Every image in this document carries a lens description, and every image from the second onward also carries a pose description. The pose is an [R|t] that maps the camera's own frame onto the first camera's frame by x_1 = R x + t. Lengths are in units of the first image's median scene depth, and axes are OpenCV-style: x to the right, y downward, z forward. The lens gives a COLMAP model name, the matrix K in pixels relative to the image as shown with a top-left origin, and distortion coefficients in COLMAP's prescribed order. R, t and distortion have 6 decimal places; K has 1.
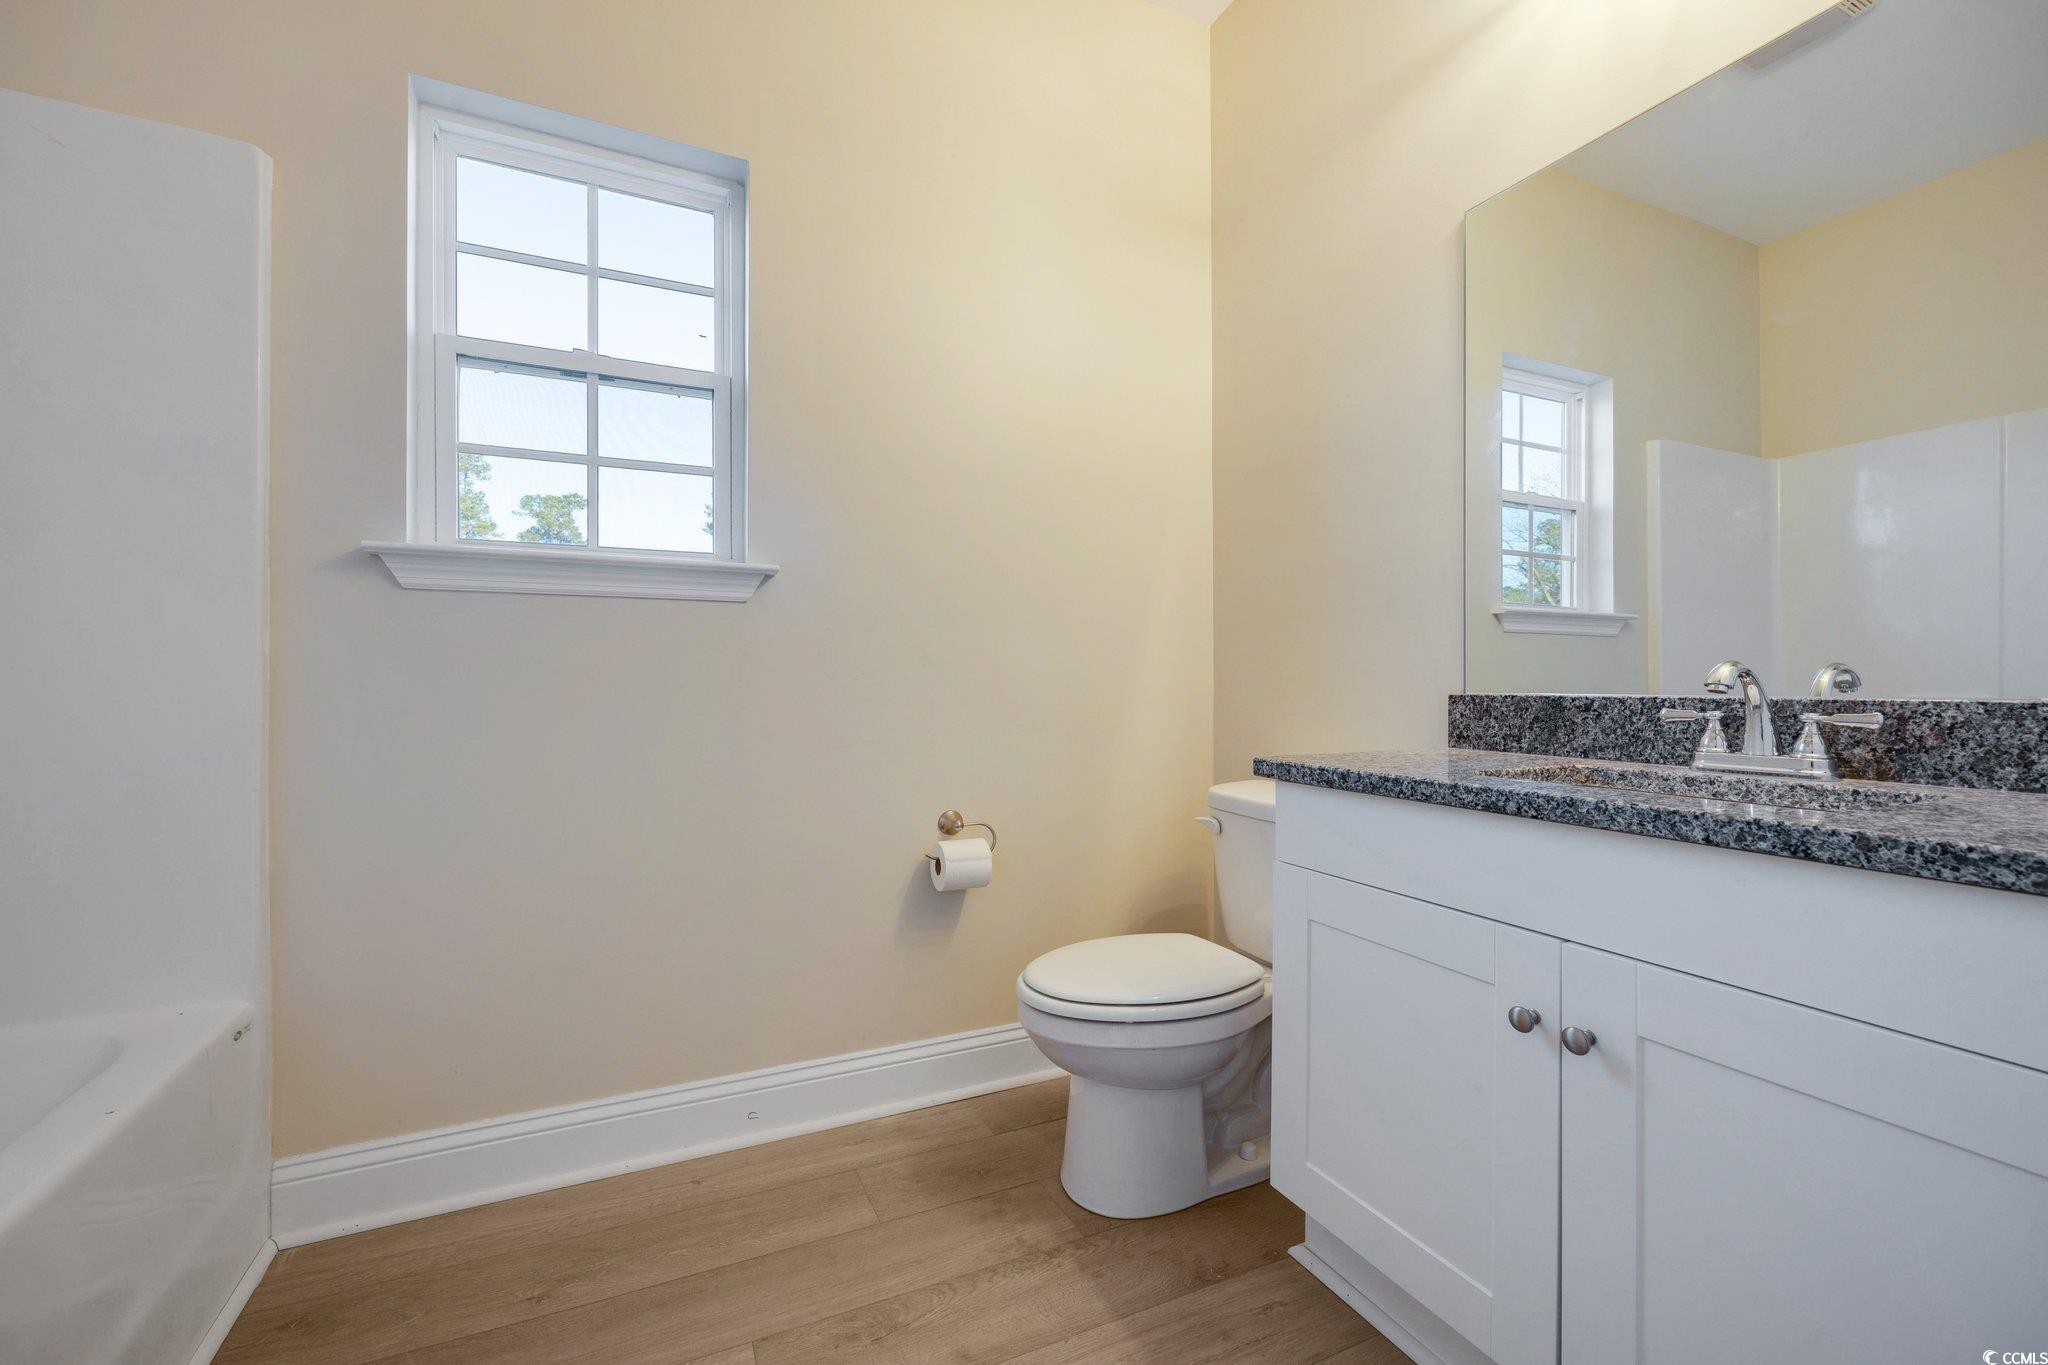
lens RADIAL K [[828.0, 0, 1001.9], [0, 828.0, 685.5], [0, 0, 1]] dist [-0.001471, 0.000197]
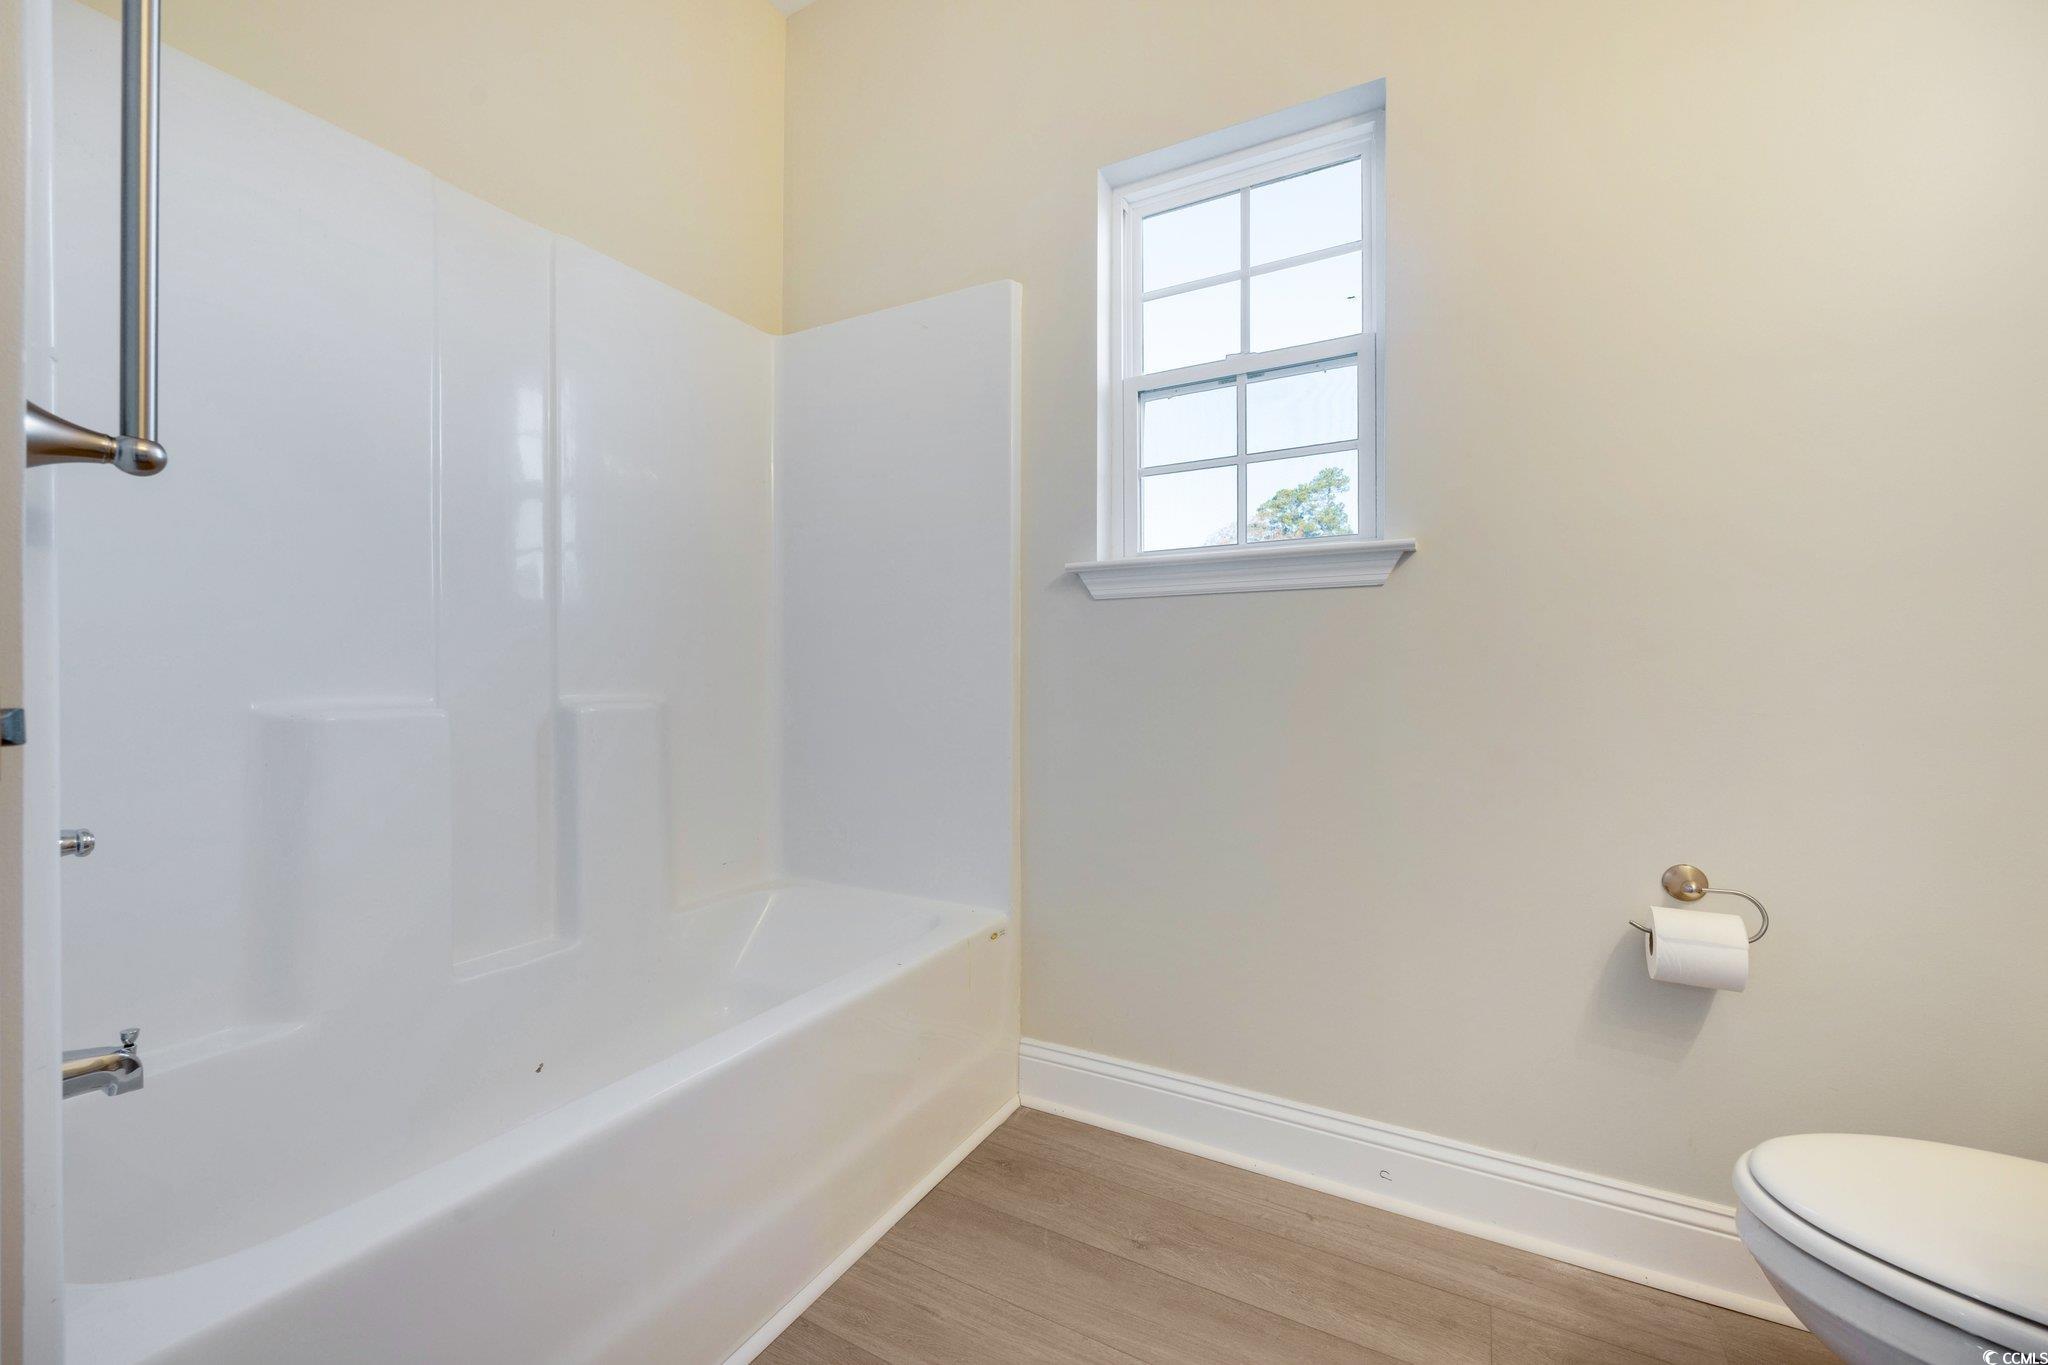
lens RADIAL K [[837.9, 0, 1024.0], [0, 837.9, 682.5], [0, 0, 1]] dist [0.004305, 0.000228]
pose [[0.603773, 0.002964, -0.797151, 0.171548], [-0.001555, 0.999996, 0.002540, 0.000739], [0.797155, -0.000294, 0.603775, 0.164702]]
